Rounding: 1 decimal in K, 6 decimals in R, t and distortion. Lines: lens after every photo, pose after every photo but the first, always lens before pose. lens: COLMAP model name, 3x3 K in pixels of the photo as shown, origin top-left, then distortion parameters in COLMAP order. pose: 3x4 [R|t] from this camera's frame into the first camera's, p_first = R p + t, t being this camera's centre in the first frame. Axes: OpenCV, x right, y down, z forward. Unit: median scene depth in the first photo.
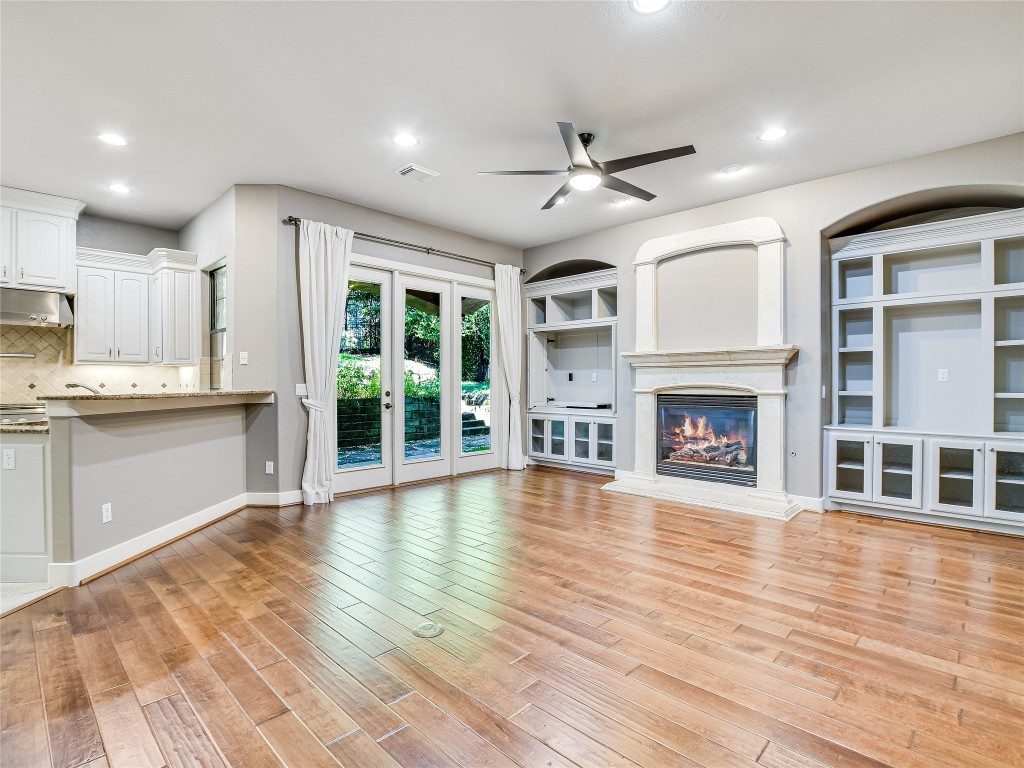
lens RADIAL K [[508.7, 0, 513.2], [0, 508.7, 383.4], [0, 0, 1]] dist [-0.018115, -0.001293]
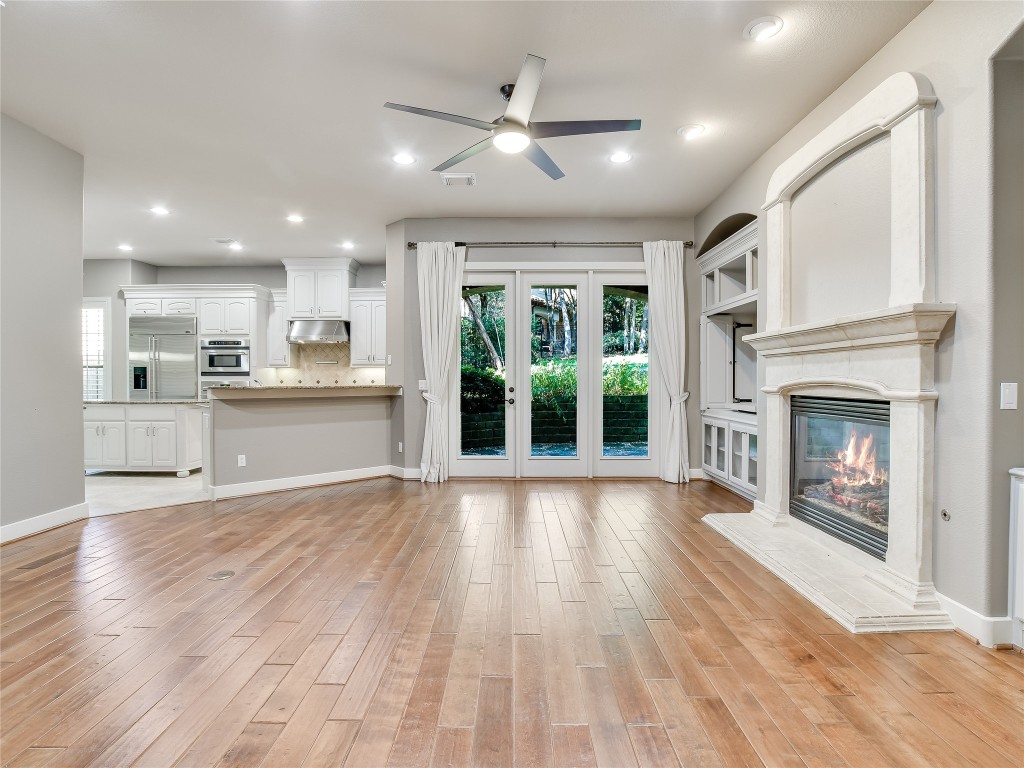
lens RADIAL K [[508.7, 0, 510.4], [0, 508.7, 386.5], [0, 0, 1]] dist [-0.018115, -0.001293]
pose [[0.688761, 0.008228, -0.724942, 0.575973], [-0.000761, 0.999943, 0.010626, 0.002943], [0.724988, -0.006767, 0.688728, 0.312477]]
